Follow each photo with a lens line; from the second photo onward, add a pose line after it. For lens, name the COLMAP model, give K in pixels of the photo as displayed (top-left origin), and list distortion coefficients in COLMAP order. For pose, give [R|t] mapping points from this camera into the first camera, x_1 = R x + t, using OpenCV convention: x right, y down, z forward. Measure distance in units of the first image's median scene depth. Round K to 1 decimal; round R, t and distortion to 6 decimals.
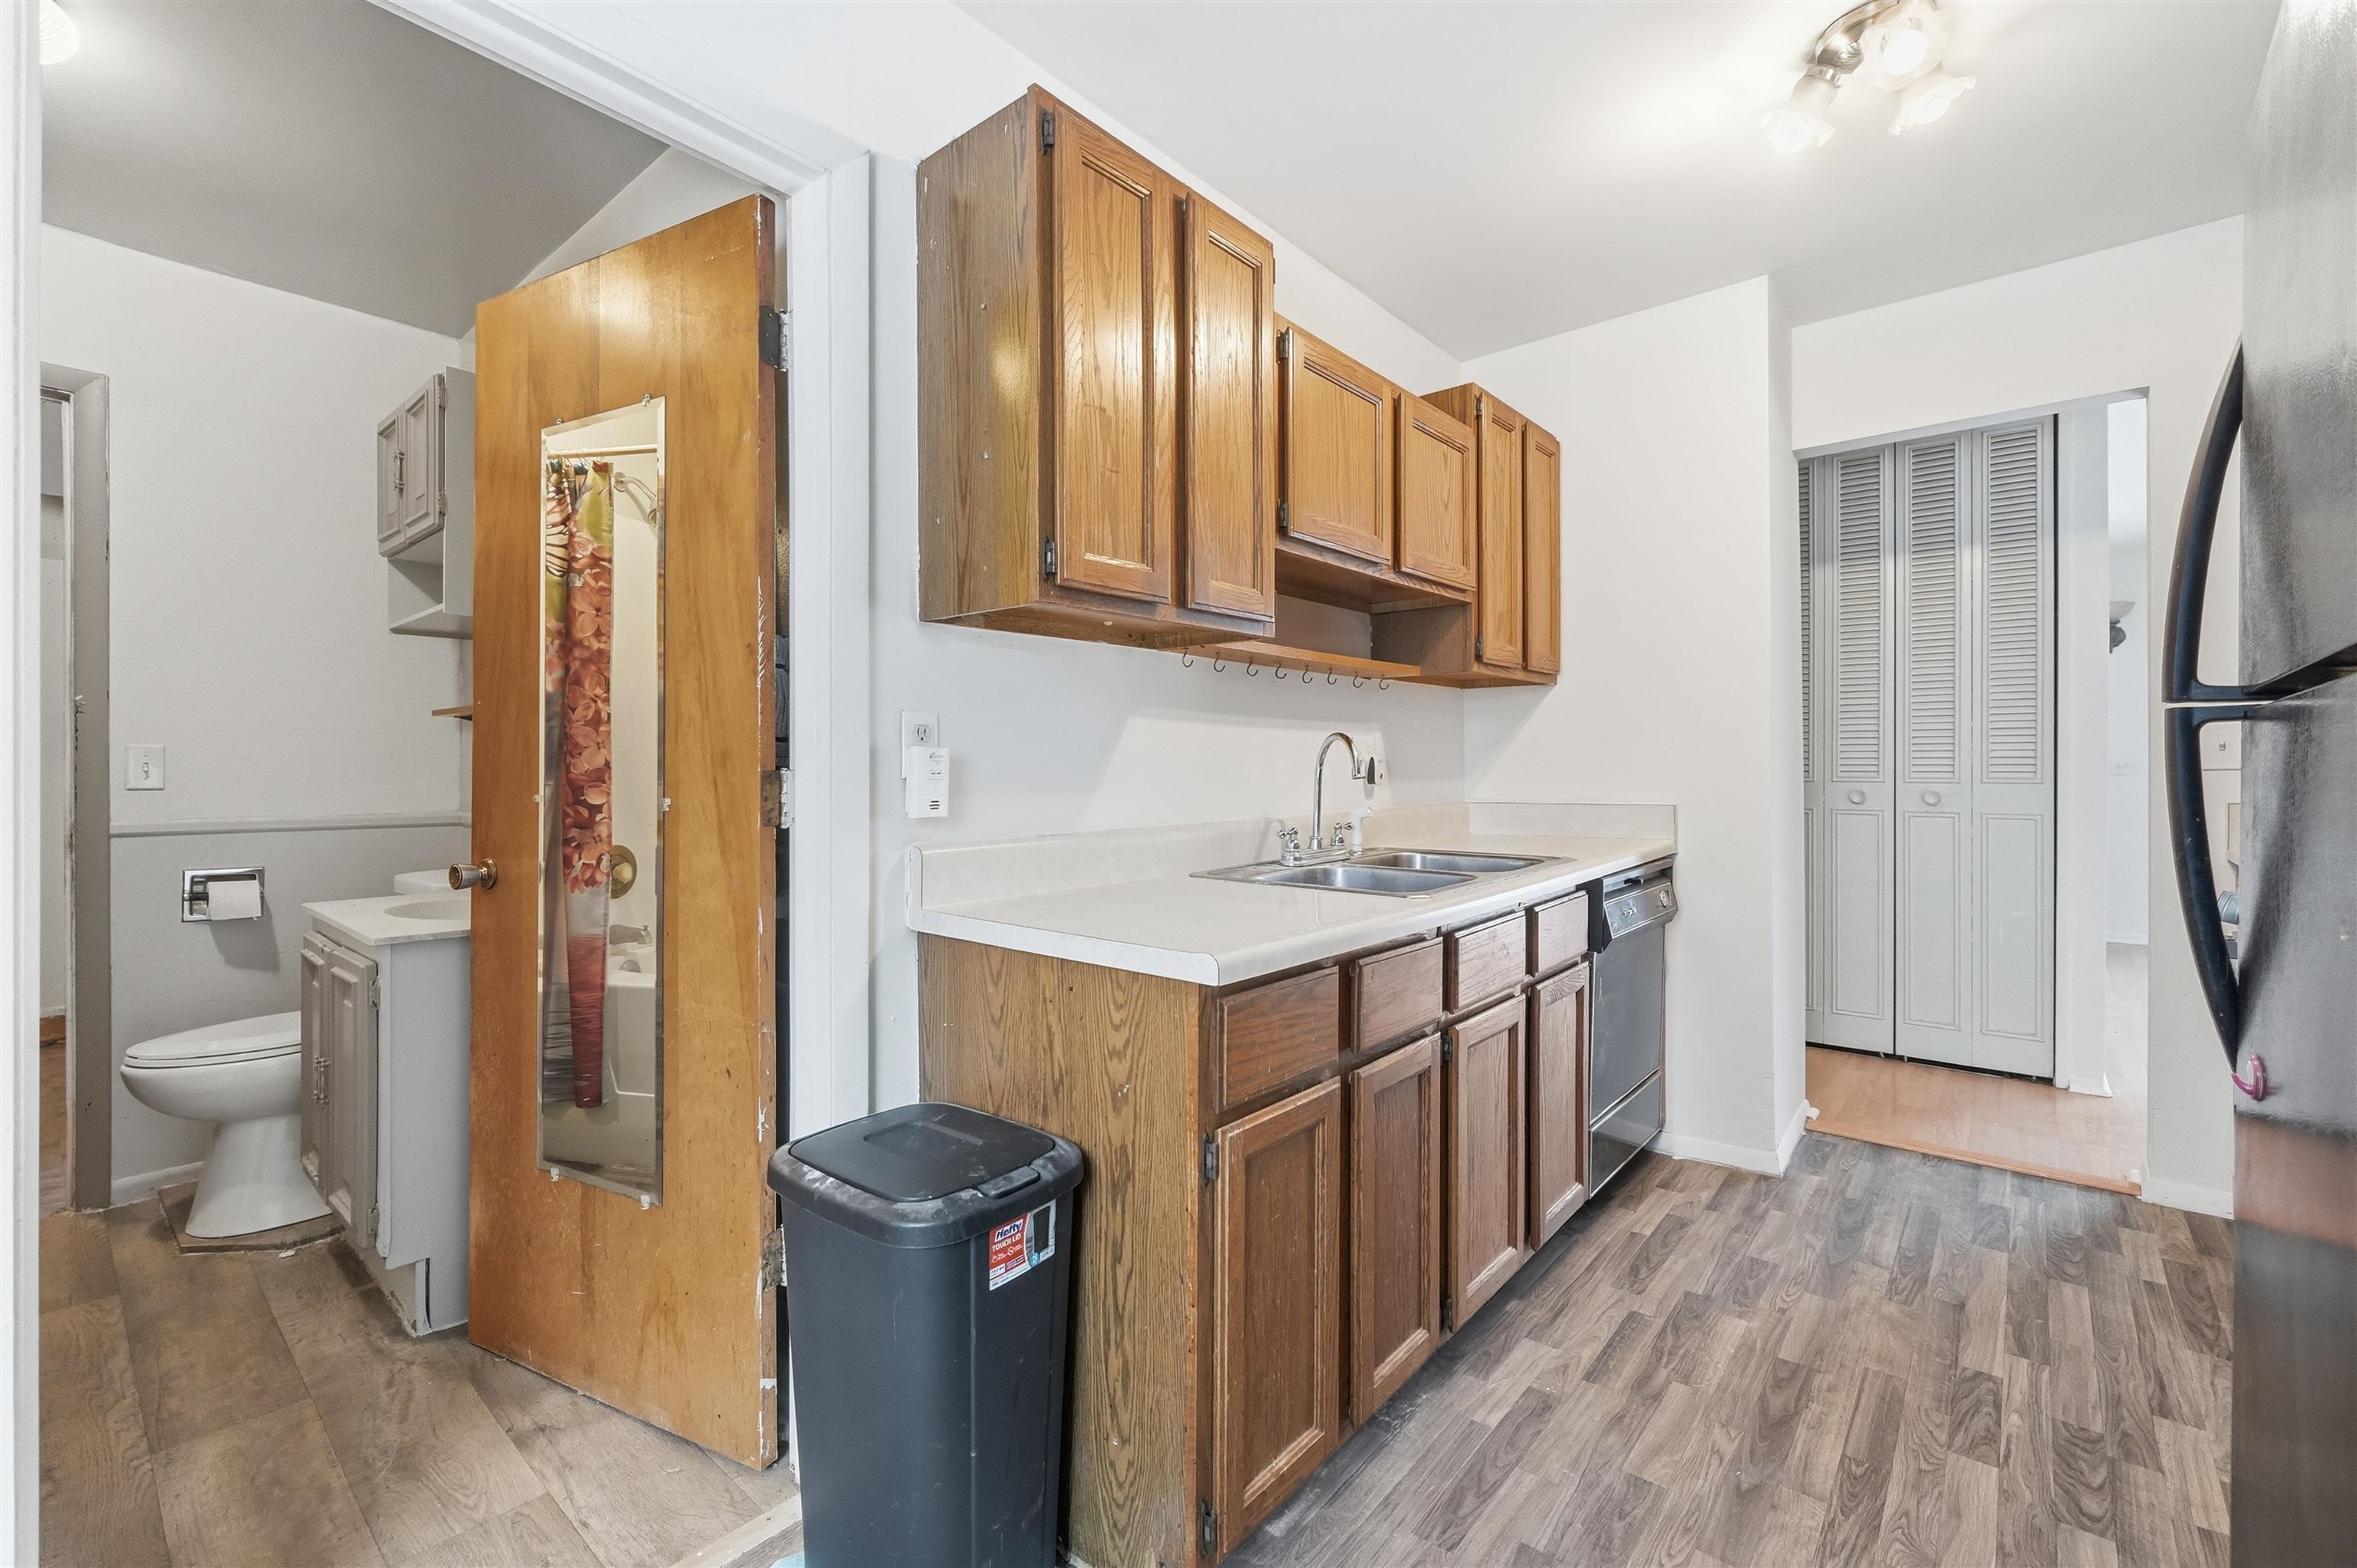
lens RADIAL K [[1001.2, 0, 1174.6], [0, 1001.2, 770.1], [0, 0, 1]] dist [0.000296, -0.000230]
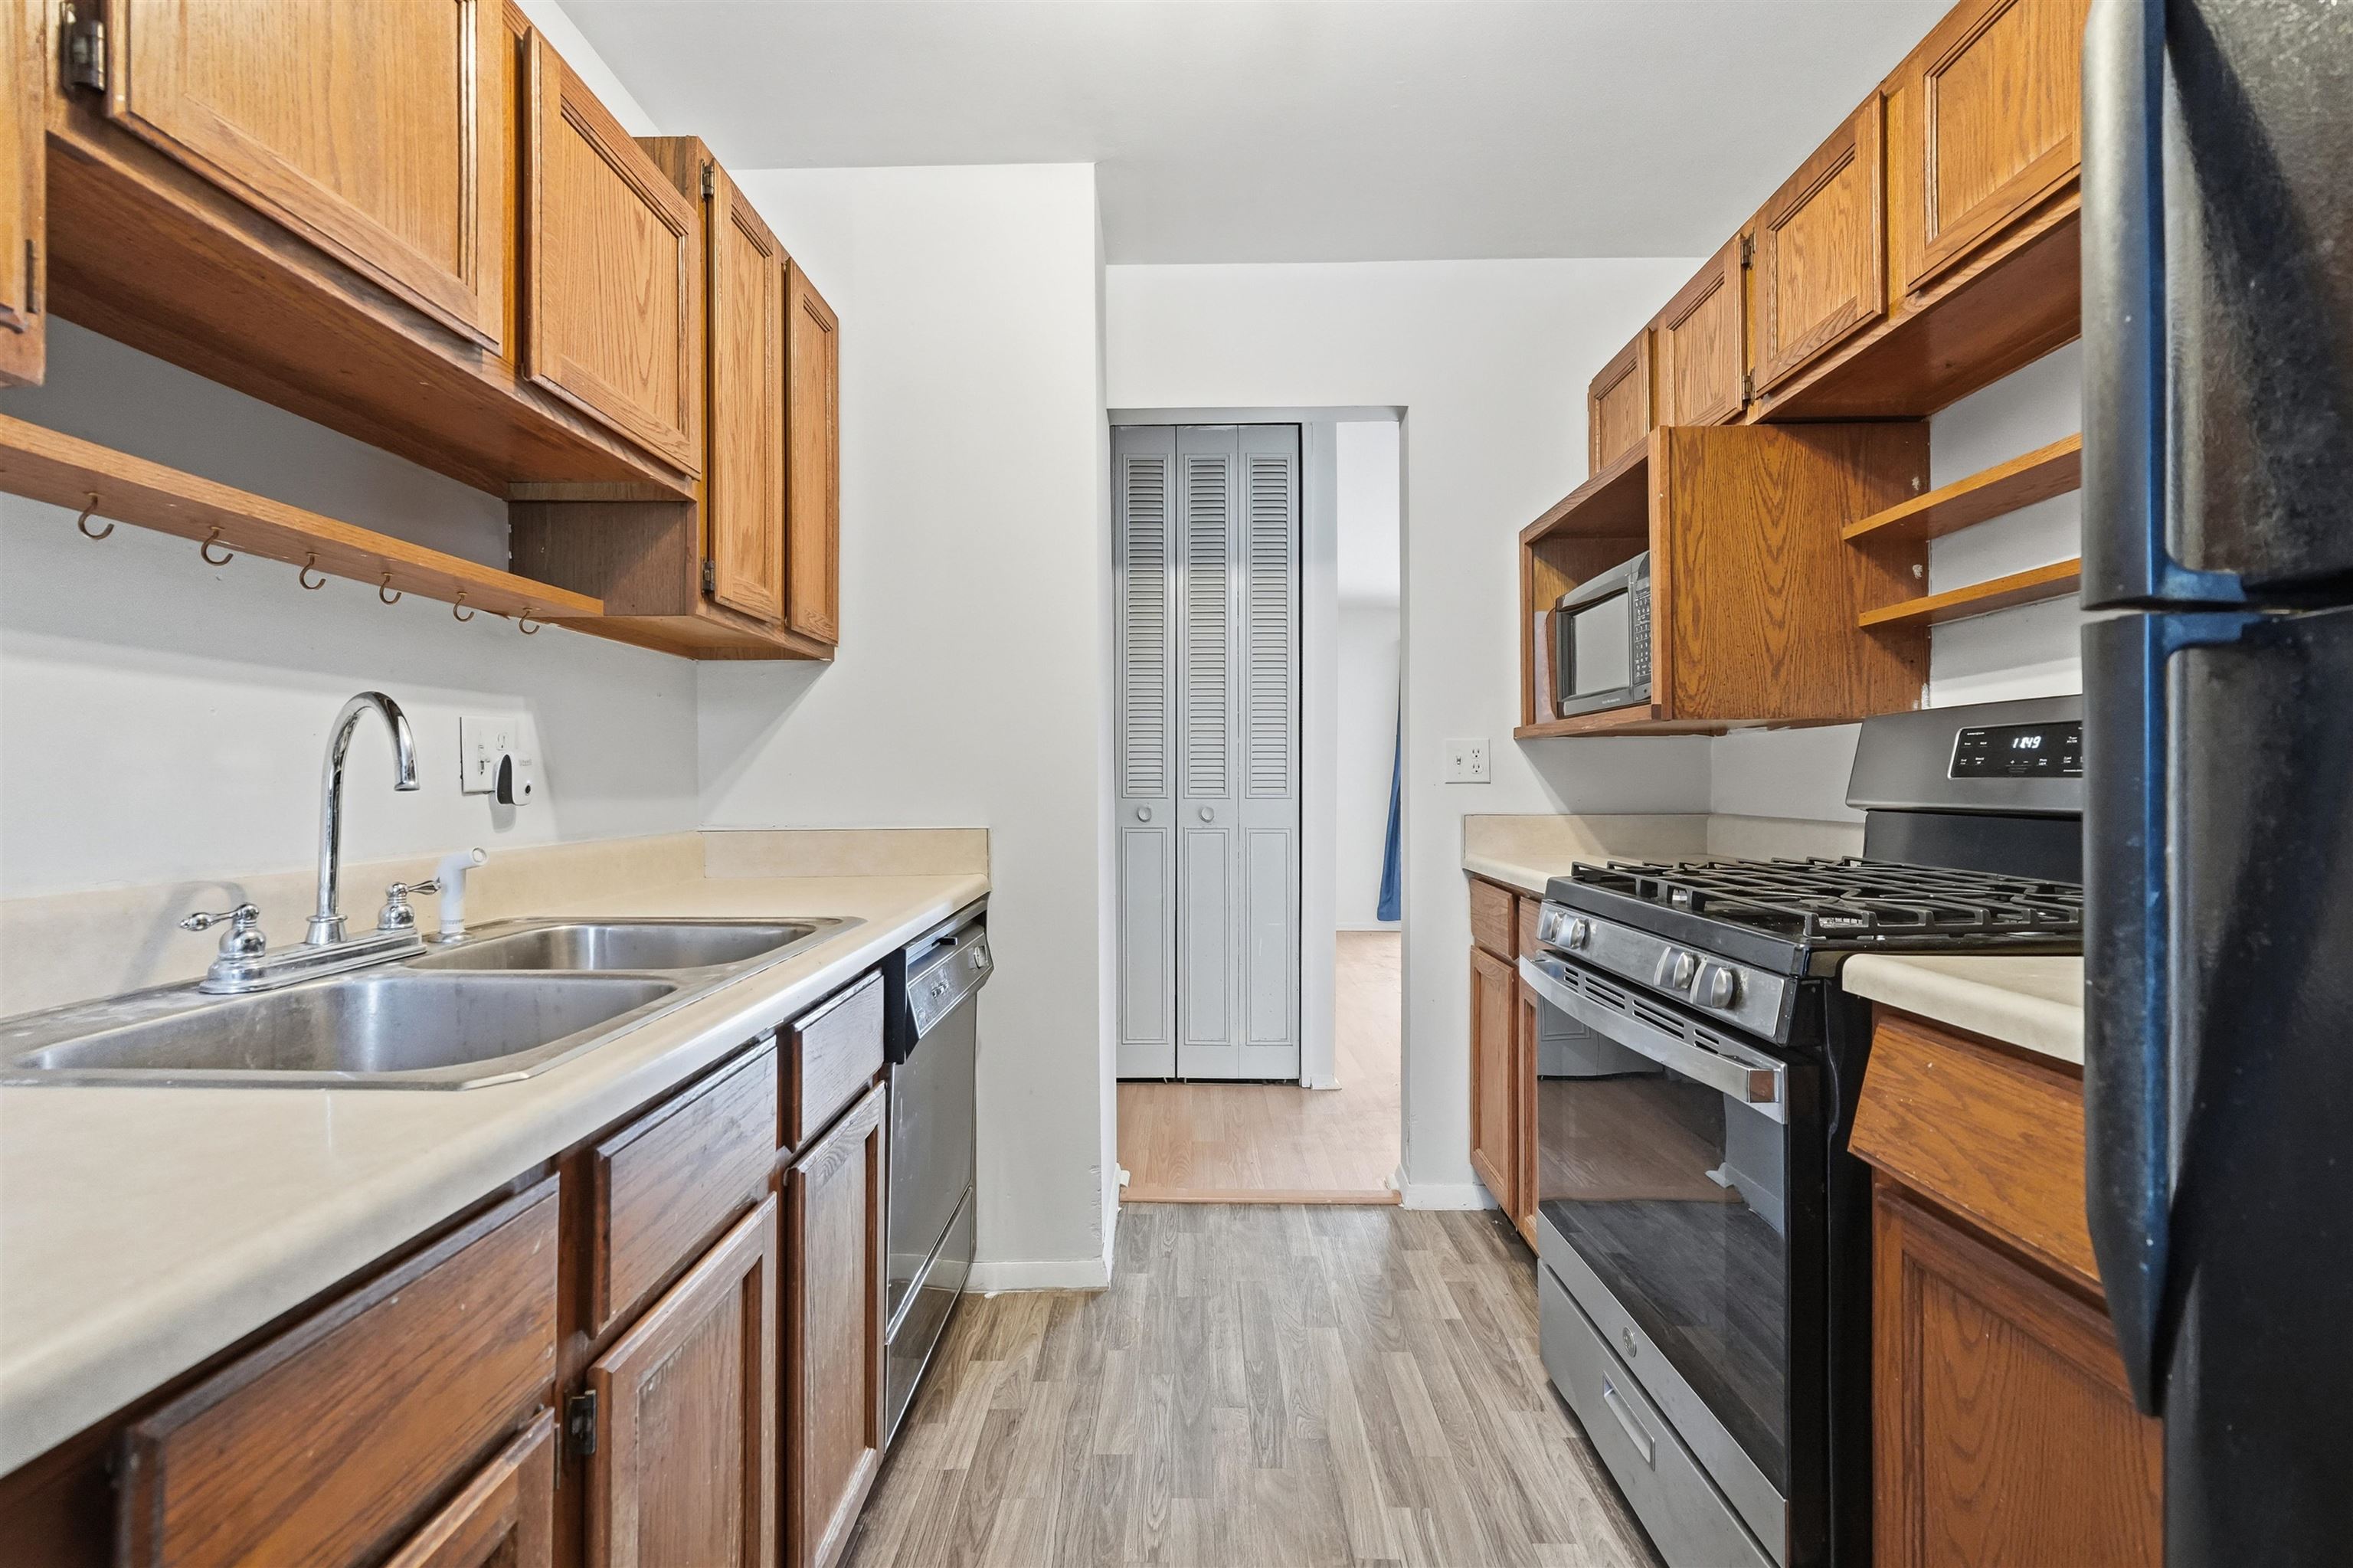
lens RADIAL K [[999.6, 0, 1172.2], [0, 999.6, 787.8], [0, 0, 1]] dist [0.000296, -0.000230]
pose [[0.770431, 0.001285, 0.637522, 0.134674], [0.000313, 0.999997, -0.002393, 0.006871], [-0.637523, 0.002043, 0.770429, 0.354222]]
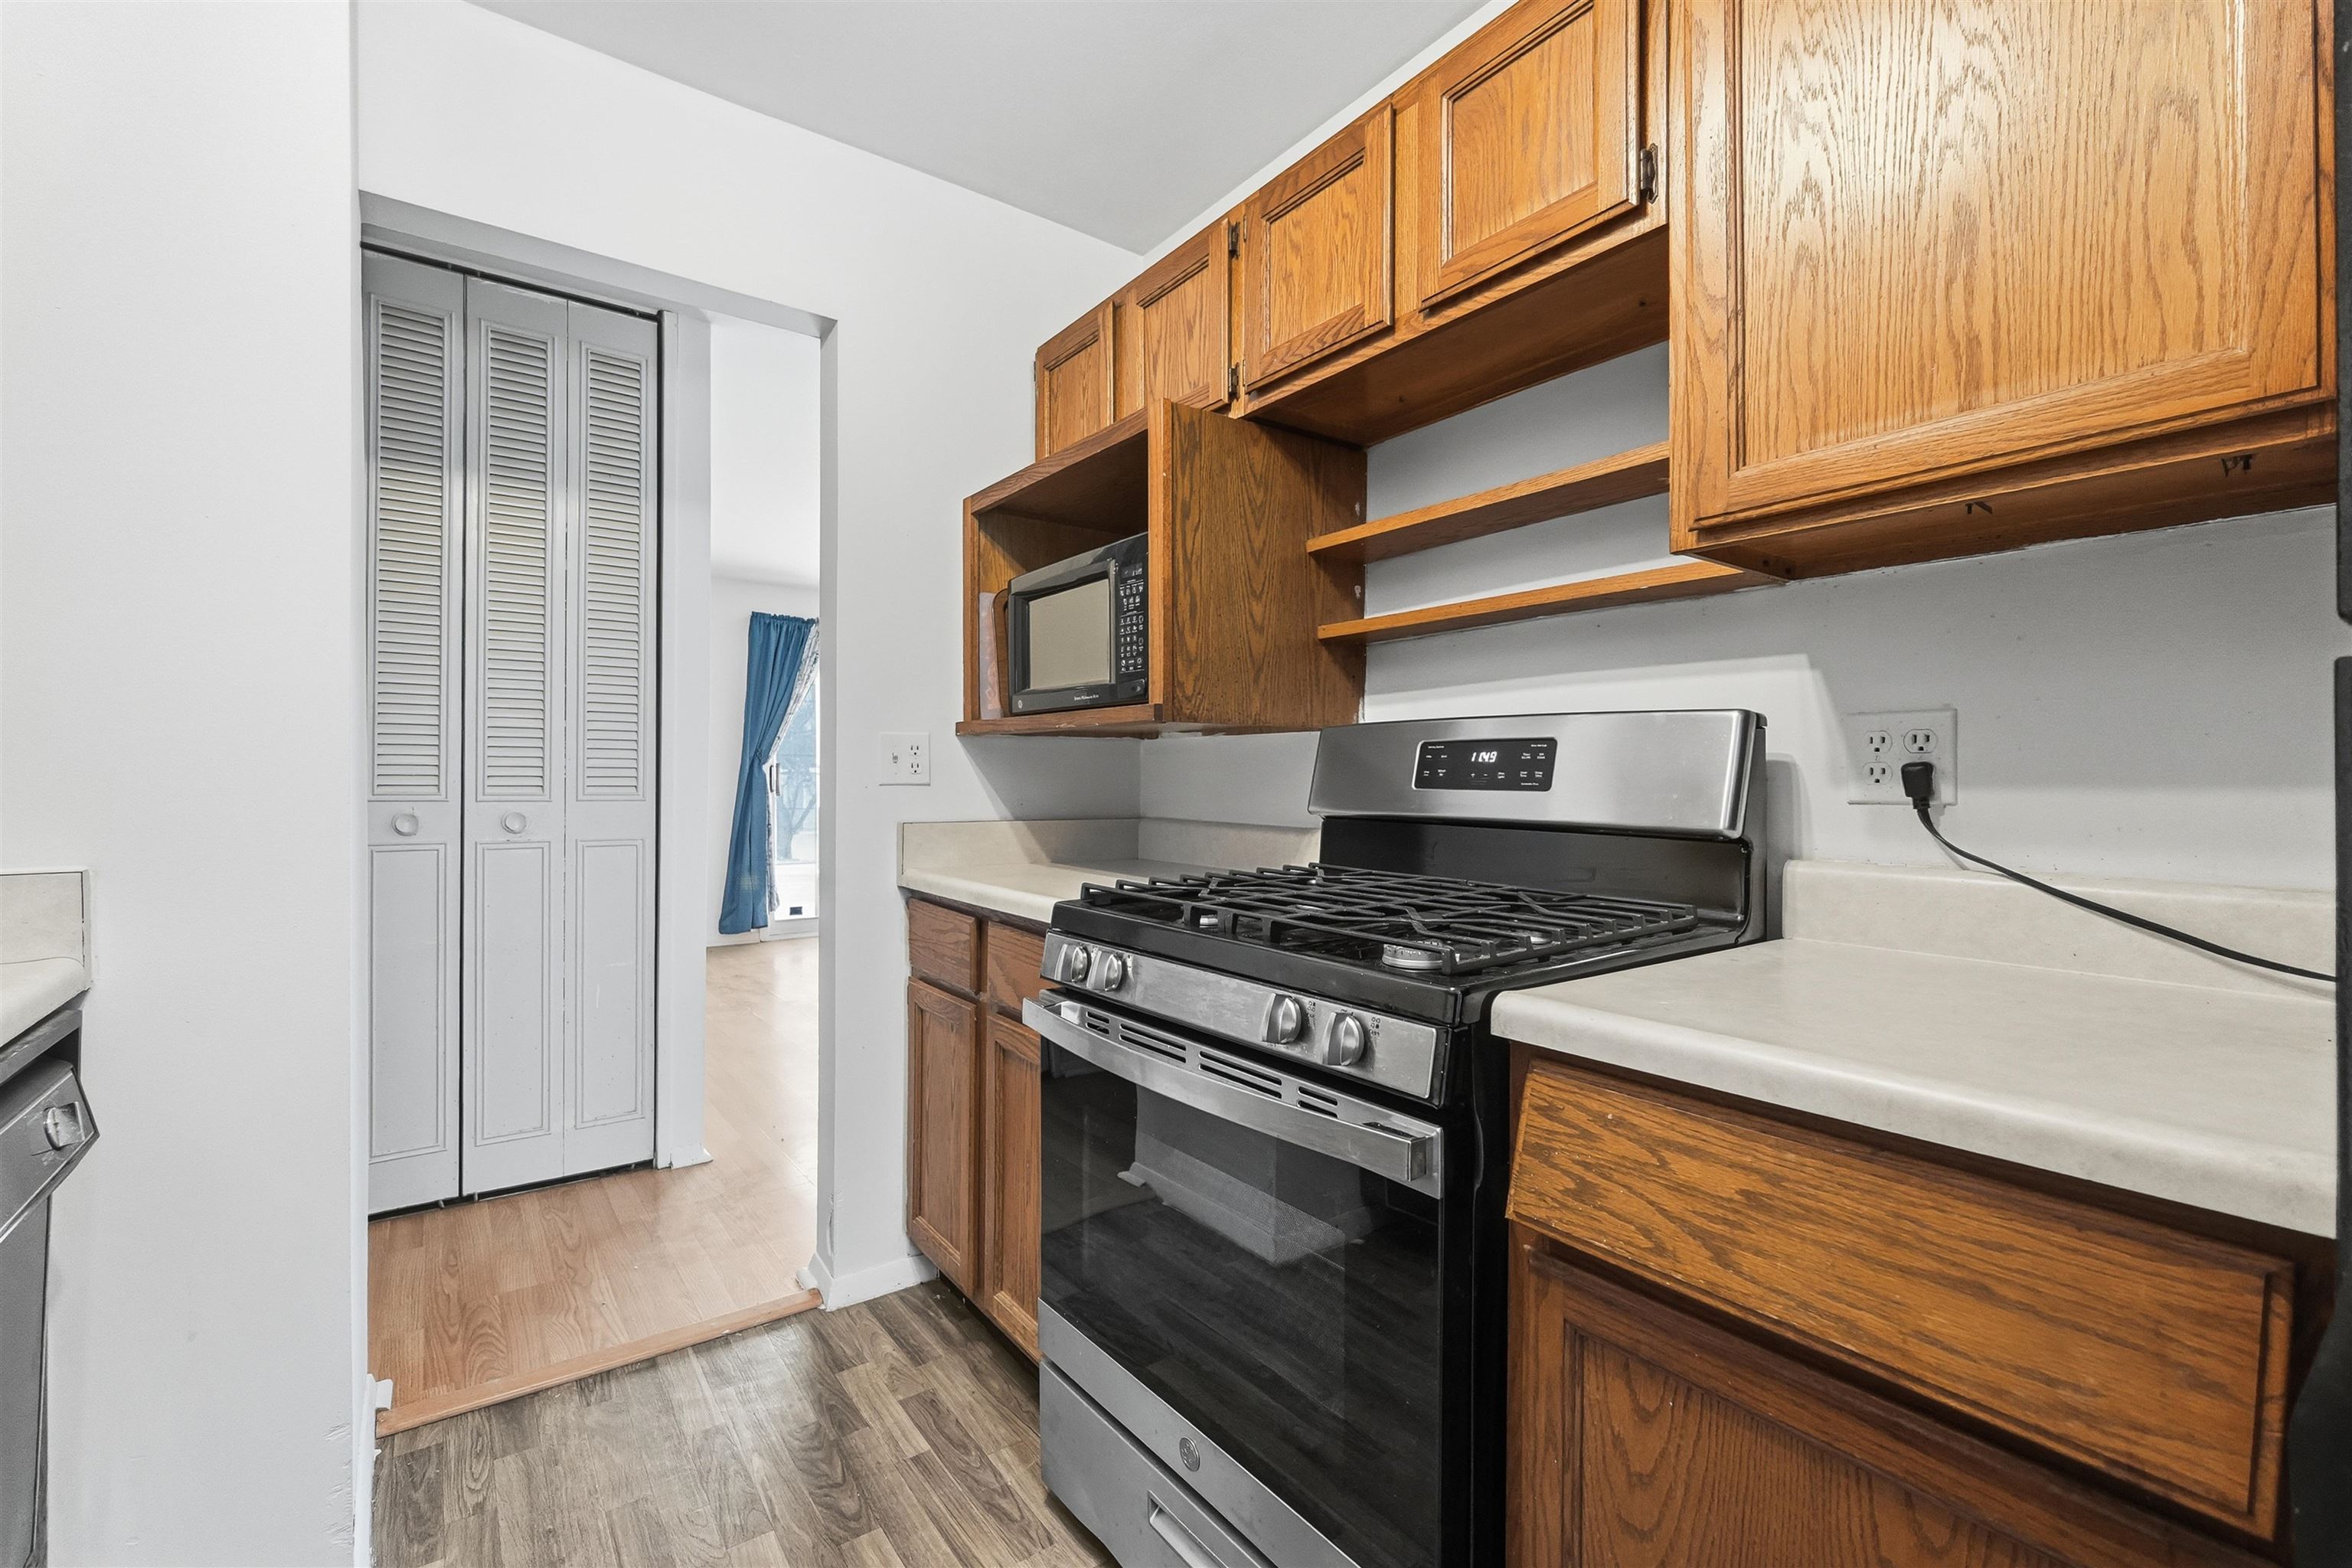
lens RADIAL K [[999.1, 0, 1167.0], [0, 999.1, 783.2], [0, 0, 1]] dist [0.000296, -0.000230]
pose [[0.224170, 0.001609, 0.974549, 0.221913], [-0.004571, 0.999989, -0.000600, -0.002067], [-0.974539, -0.004320, 0.224175, 0.523819]]
